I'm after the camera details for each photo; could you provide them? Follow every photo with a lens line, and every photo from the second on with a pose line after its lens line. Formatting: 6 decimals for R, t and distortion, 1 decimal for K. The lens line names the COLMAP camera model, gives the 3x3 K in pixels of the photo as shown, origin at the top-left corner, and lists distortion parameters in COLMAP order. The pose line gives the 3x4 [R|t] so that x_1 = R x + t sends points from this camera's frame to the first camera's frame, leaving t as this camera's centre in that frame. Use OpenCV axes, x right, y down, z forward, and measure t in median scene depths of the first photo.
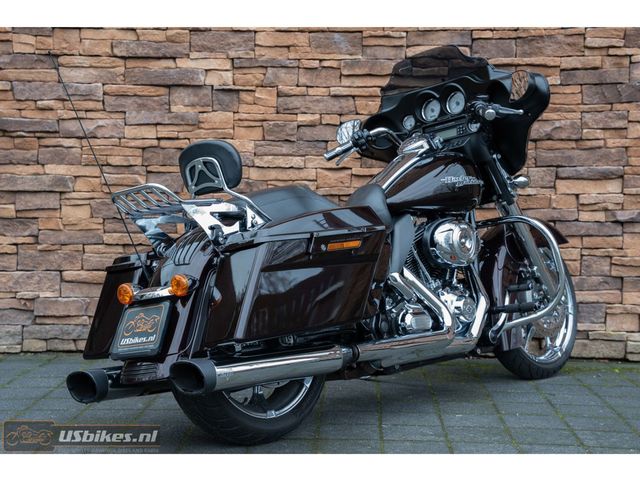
lens RADIAL K [[1130.3, 0, 320.0], [0, 1130.3, 240.0], [0, 0, 1]] dist [0.328457, -0.088591]
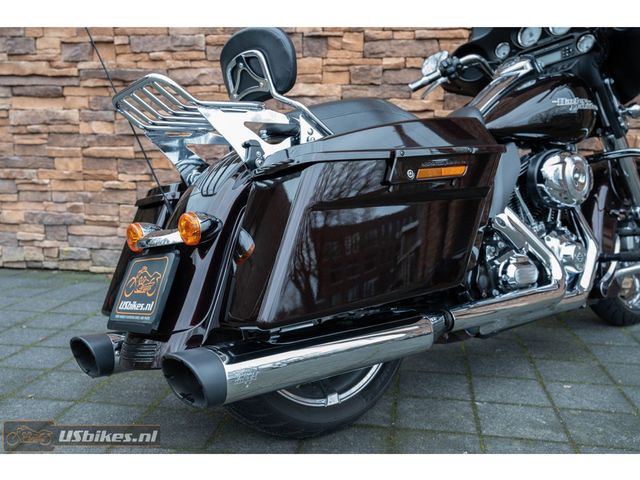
lens RADIAL K [[629.1, 0, 307.3], [0, 629.1, 252.1], [0, 0, 1]] dist [-0.014447, 0.116985]
pose [[0.989612, 0.025149, -0.141547, -0.002170], [-0.011205, 0.995078, 0.098463, 0.010318], [0.143326, -0.095854, 0.985023, 0.405194]]
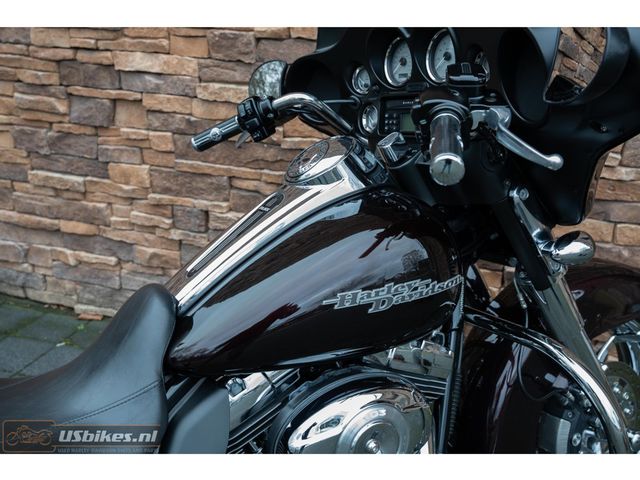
lens RADIAL K [[655.5, 0, 320.0], [0, 655.5, 240.0], [0, 0, 1]] dist [0.009238, 0.190427]
pose [[0.956998, 0.121458, -0.263446, 0.128439], [-0.030551, 0.945279, 0.324830, -0.115447], [0.288483, -0.302813, 0.908340, 0.638281]]
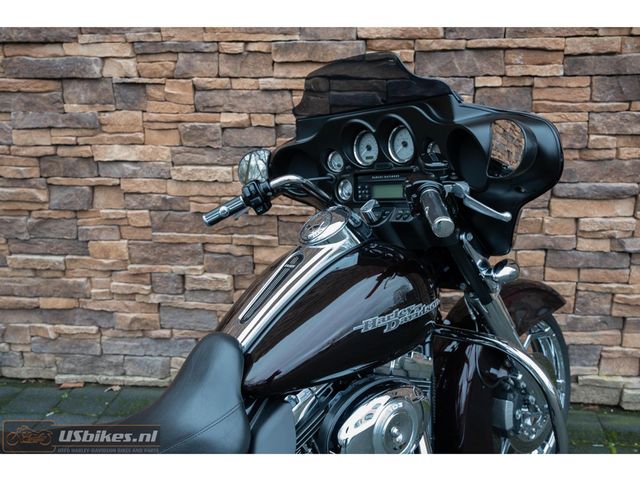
lens RADIAL K [[623.1, 0, 349.7], [0, 623.1, 219.4], [0, 0, 1]] dist [-0.032791, 0.118367]
pose [[0.997493, 0.005001, -0.070595, 0.099453], [0.010534, 0.975897, 0.217976, -0.132442], [0.069984, -0.218173, 0.973398, 0.576980]]
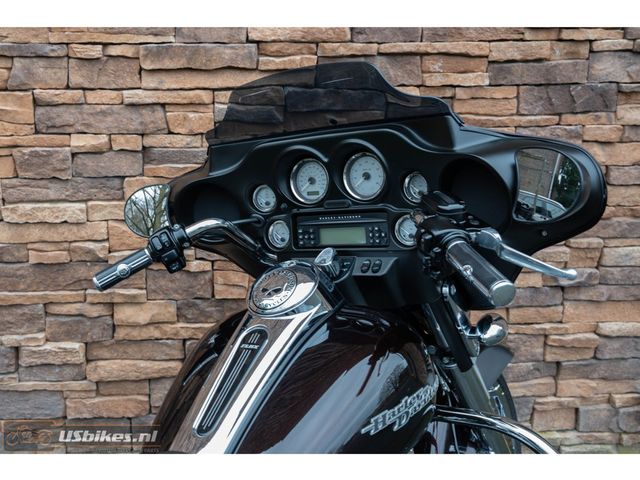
lens RADIAL K [[714.5, 0, 259.0], [0, 714.5, 199.5], [0, 0, 1]] dist [-0.001545, 0.069590]
pose [[0.993221, -0.032306, 0.111658, 0.036172], [0.013647, 0.986368, 0.163989, -0.138336], [-0.115434, -0.161354, 0.980122, 0.613363]]
